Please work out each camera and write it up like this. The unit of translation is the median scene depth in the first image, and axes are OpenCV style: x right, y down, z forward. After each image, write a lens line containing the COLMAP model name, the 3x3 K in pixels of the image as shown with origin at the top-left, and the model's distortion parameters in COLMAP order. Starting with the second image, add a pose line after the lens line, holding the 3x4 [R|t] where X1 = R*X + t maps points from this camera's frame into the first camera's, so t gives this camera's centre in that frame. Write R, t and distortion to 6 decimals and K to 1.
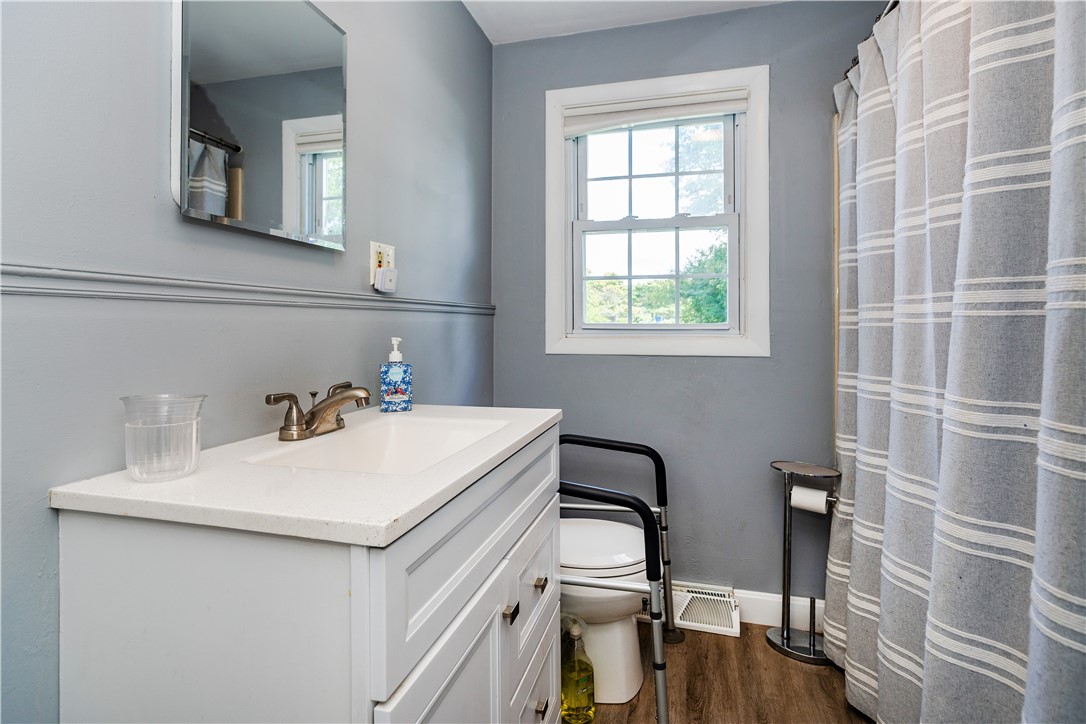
lens RADIAL K [[506.8, 0, 454.2], [0, 506.8, 425.0], [0, 0, 1]] dist [0.001123, 0.000764]
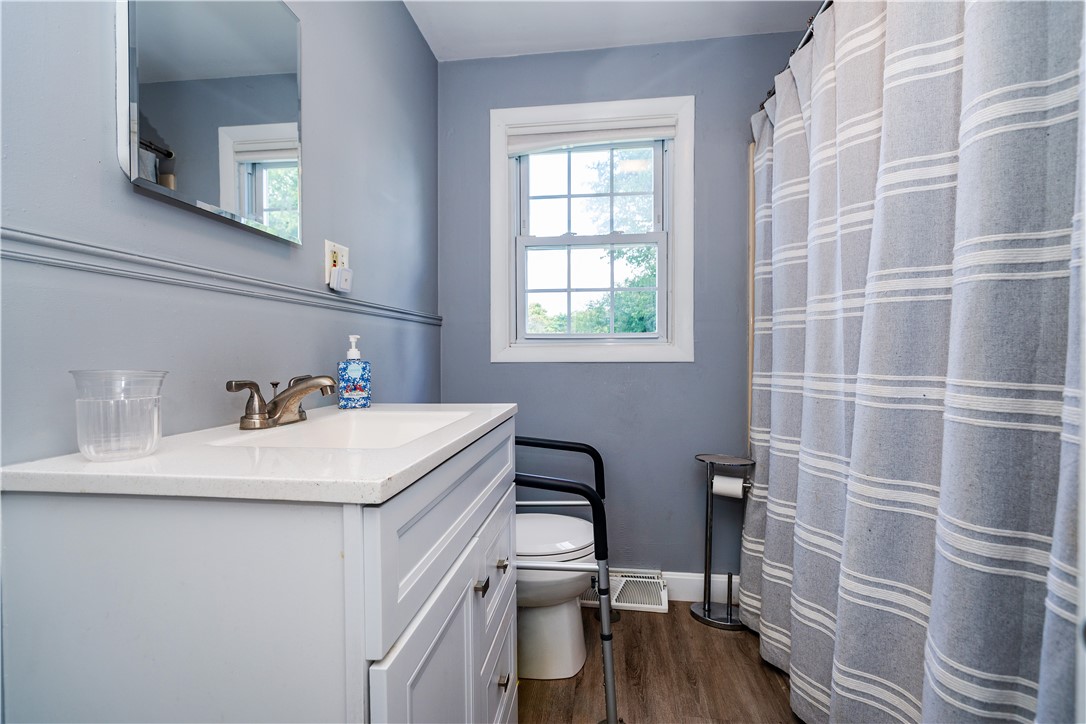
lens RADIAL K [[506.8, 0, 542.6], [0, 506.8, 363.3], [0, 0, 1]] dist [0.001123, 0.000764]
pose [[0.991112, -0.010497, 0.132614, 0.129222], [0.007742, 0.999744, 0.021272, -0.141411], [-0.132803, -0.020057, 0.990939, -0.055098]]
